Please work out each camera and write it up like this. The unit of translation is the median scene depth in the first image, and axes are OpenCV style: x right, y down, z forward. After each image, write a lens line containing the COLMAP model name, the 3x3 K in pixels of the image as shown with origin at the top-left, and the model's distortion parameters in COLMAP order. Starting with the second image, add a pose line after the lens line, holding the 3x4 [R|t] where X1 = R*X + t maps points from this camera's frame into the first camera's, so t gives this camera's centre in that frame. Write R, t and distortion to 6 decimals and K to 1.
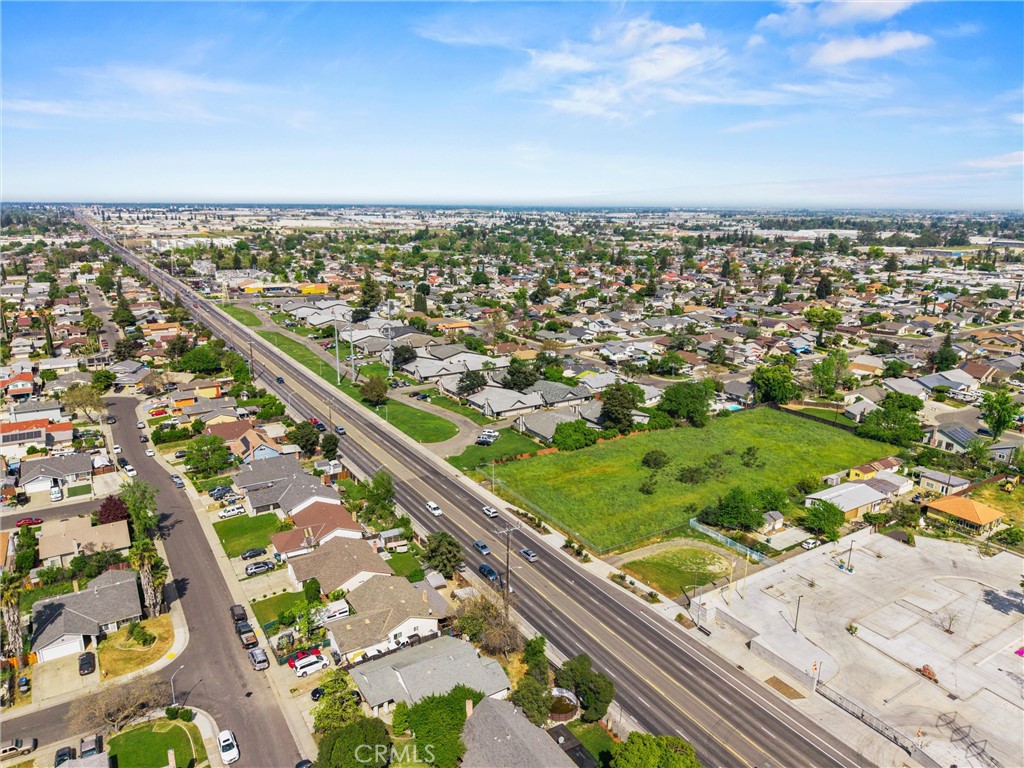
lens RADIAL K [[687.9, 0, 511.4], [0, 687.9, 389.6], [0, 0, 1]] dist [0.017182, -0.016520]
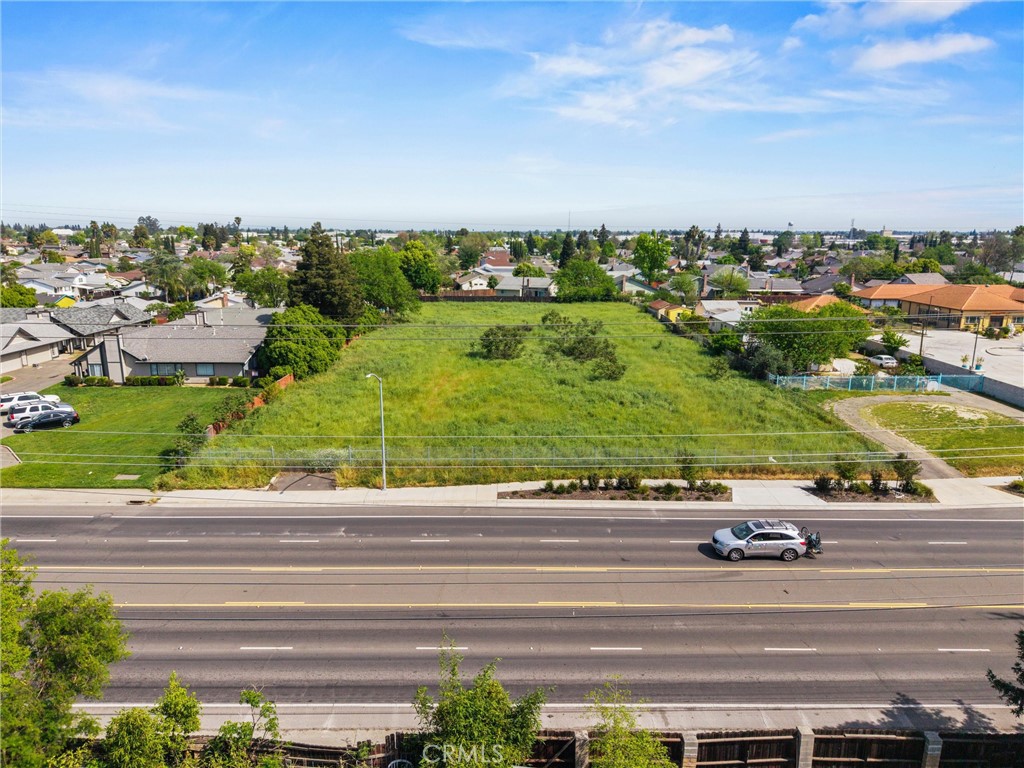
lens RADIAL K [[687.9, 0, 512.9], [0, 687.9, 383.5], [0, 0, 1]] dist [0.017182, -0.016520]
pose [[0.527861, -0.192106, 0.827320, -0.198052], [0.225018, 0.970908, 0.081877, 0.089305], [-0.818981, 0.142942, 0.555732, 0.709566]]
